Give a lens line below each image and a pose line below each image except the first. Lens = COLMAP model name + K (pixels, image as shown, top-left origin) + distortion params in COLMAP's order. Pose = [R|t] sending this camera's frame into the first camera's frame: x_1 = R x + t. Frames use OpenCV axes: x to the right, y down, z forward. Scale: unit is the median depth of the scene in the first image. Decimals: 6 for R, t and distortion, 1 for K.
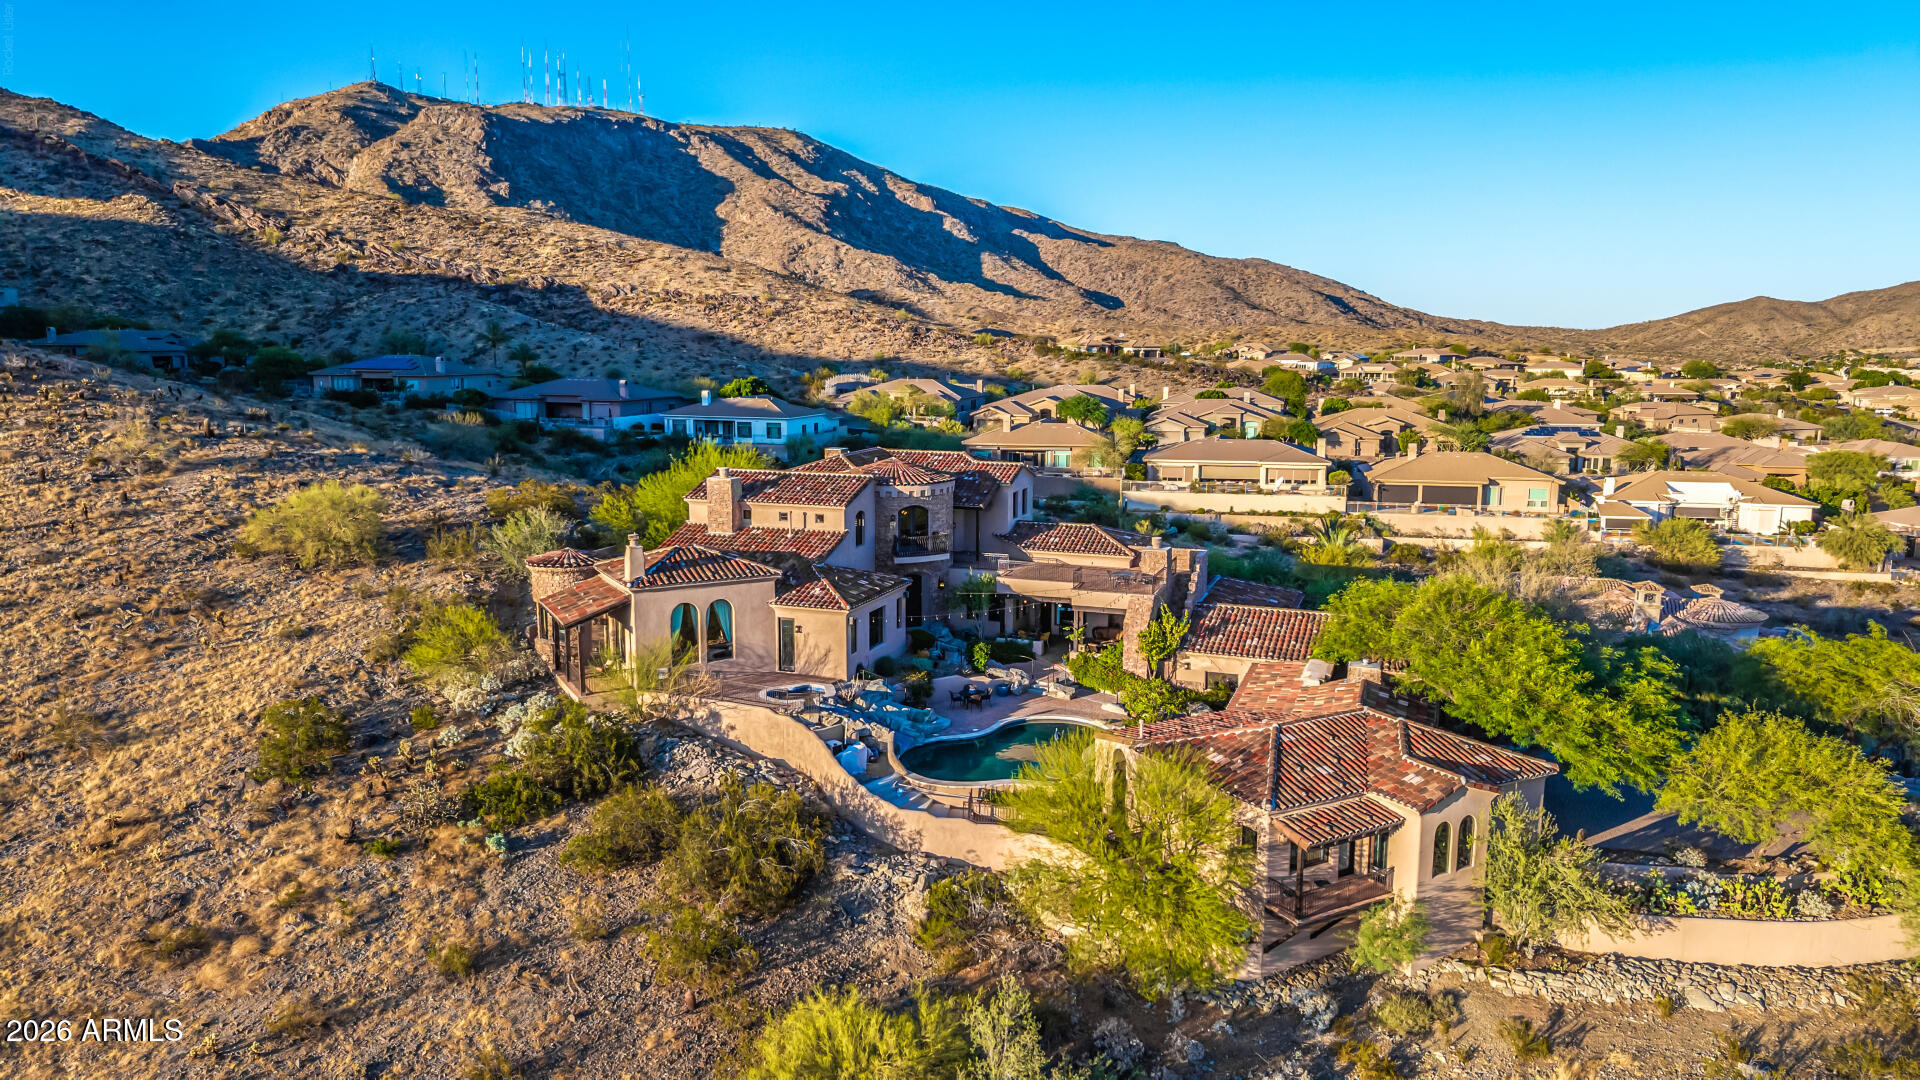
lens RADIAL K [[1290.0, 0, 955.6], [0, 1290.0, 544.9], [0, 0, 1]] dist [0.025213, -0.020985]
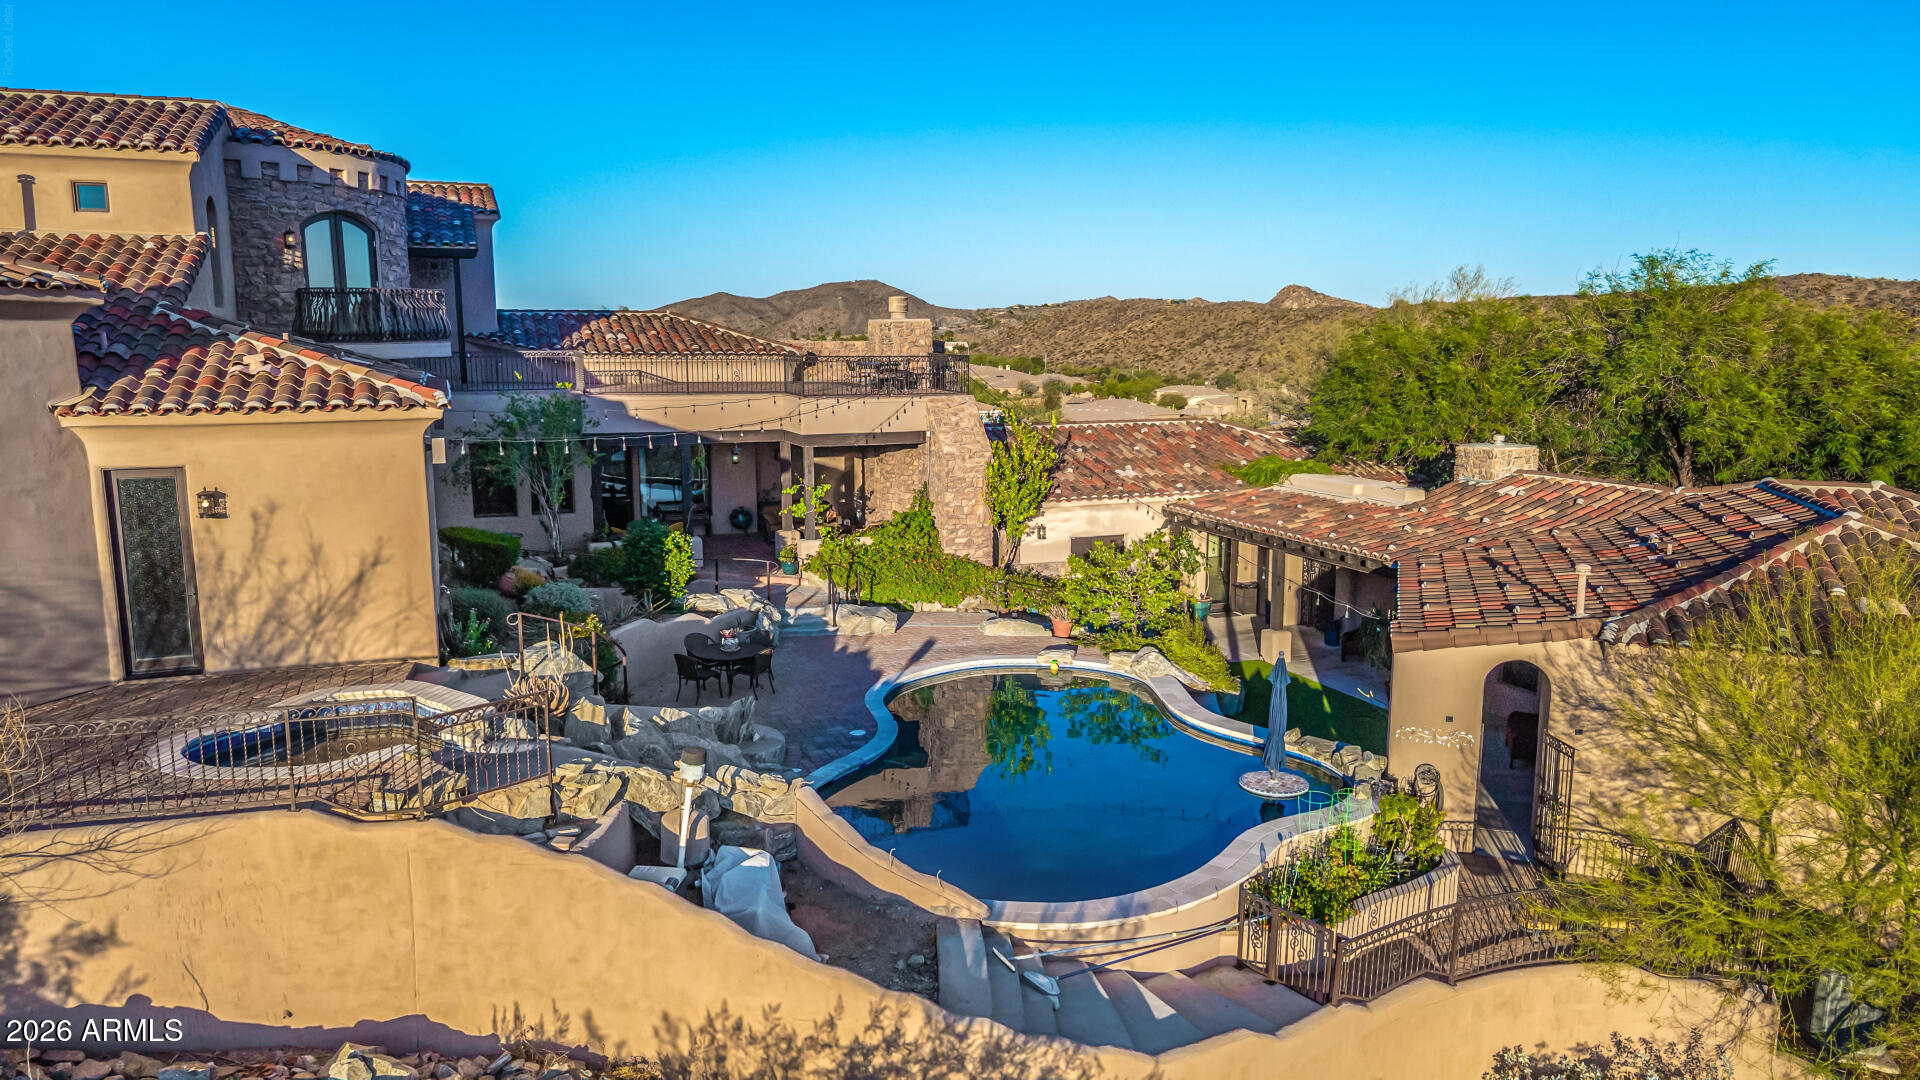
lens RADIAL K [[1289.2, 0, 954.9], [0, 1289.2, 544.8], [0, 0, 1]] dist [0.013127, -0.006747]
pose [[0.738553, -0.110867, 0.665018, -0.151278], [0.109825, 0.992995, 0.043576, 0.064287], [-0.665190, 0.040853, 0.745555, 0.571996]]
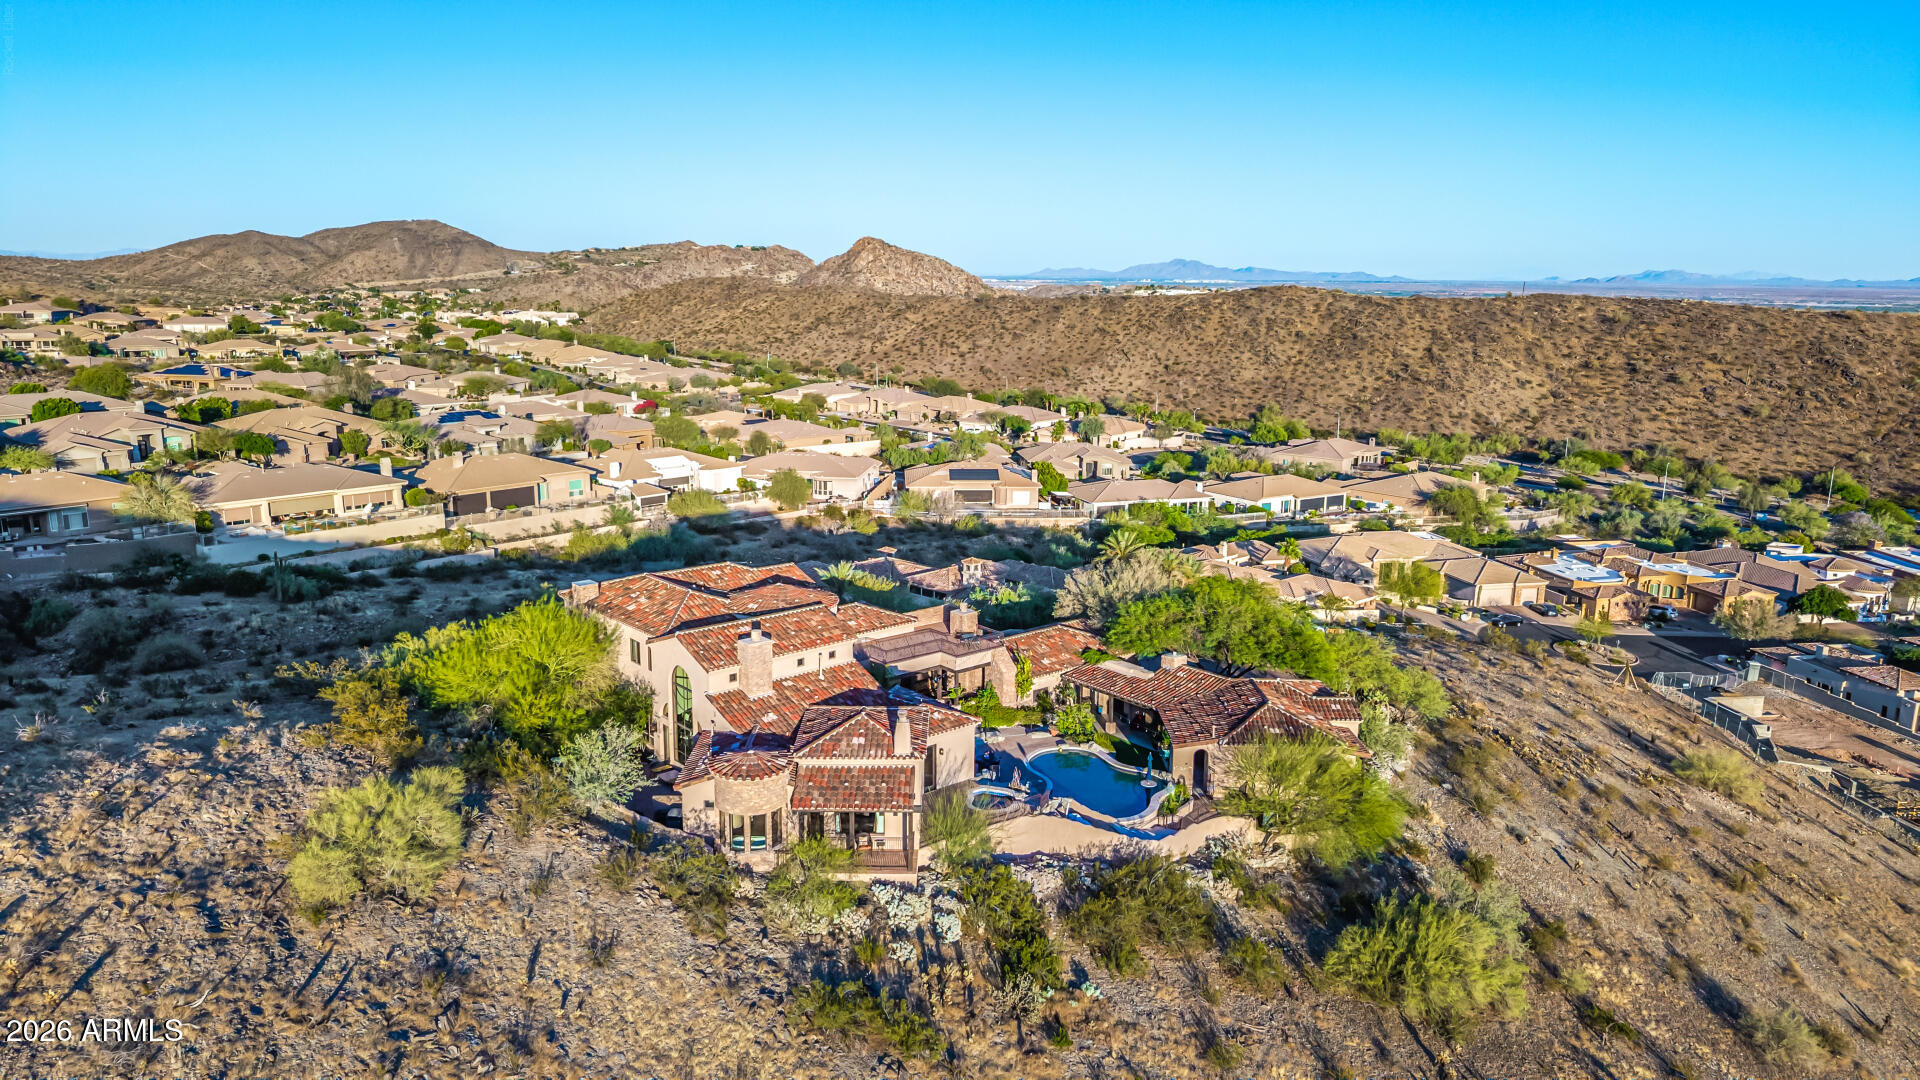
lens RADIAL K [[1294.3, 0, 957.8], [0, 1294.3, 541.4], [0, 0, 1]] dist [0.031338, -0.030349]
pose [[0.482175, -0.177478, 0.857909, -0.874942], [0.130911, 0.982867, 0.129752, -0.217845], [-0.866239, 0.049747, 0.497148, 0.326262]]
